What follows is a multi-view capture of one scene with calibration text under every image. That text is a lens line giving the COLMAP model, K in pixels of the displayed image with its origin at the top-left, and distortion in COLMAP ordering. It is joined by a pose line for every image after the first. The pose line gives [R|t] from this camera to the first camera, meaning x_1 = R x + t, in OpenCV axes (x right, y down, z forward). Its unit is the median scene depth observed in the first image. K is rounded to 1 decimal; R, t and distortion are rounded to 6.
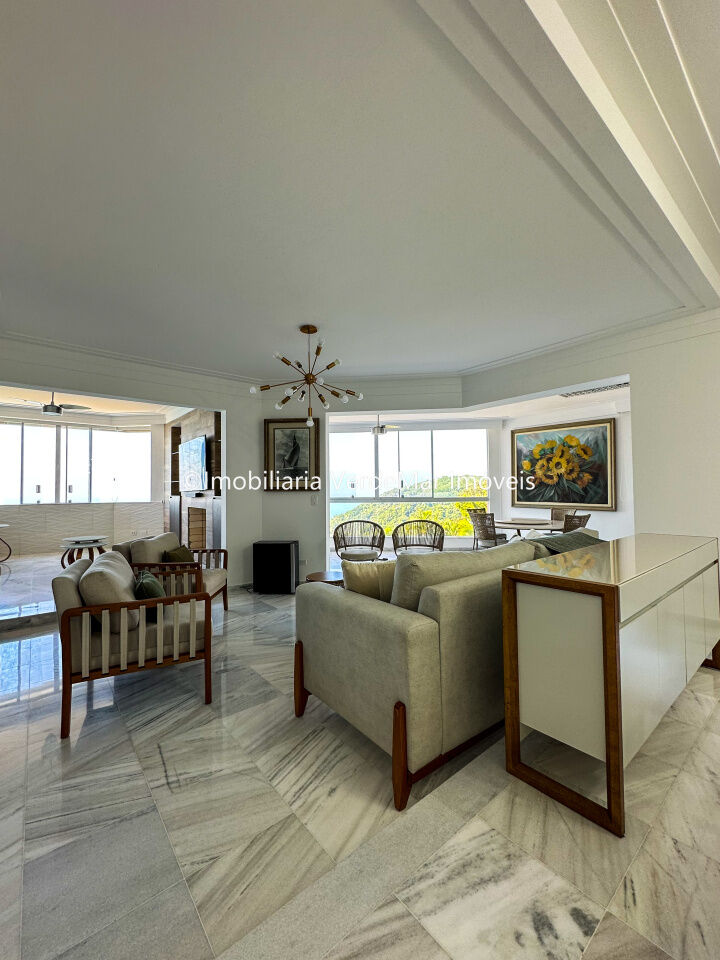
lens RADIAL K [[393.3, 0, 360.0], [0, 393.3, 480.0], [0, 0, 1]] dist [-0.003056, -0.000228]
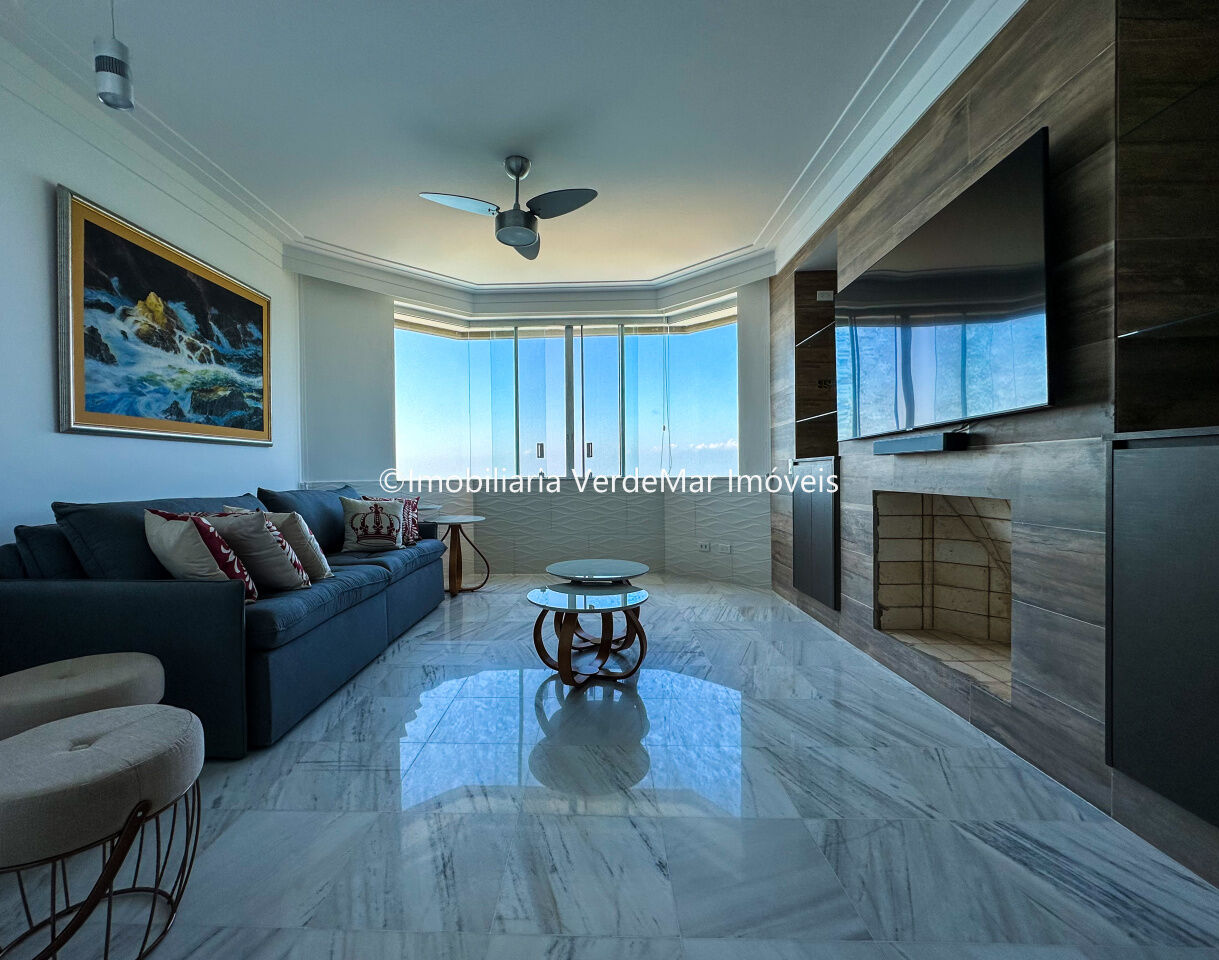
lens RADIAL K [[541.3, 0, 567.5], [0, 541.3, 480.3], [0, 0, 1]] dist [-0.000355, -0.000208]
pose [[0.734310, 0.009760, -0.678744, -0.327109], [0.019471, 0.999182, 0.035433, 0.041332], [0.678535, -0.039234, 0.733519, 0.535012]]
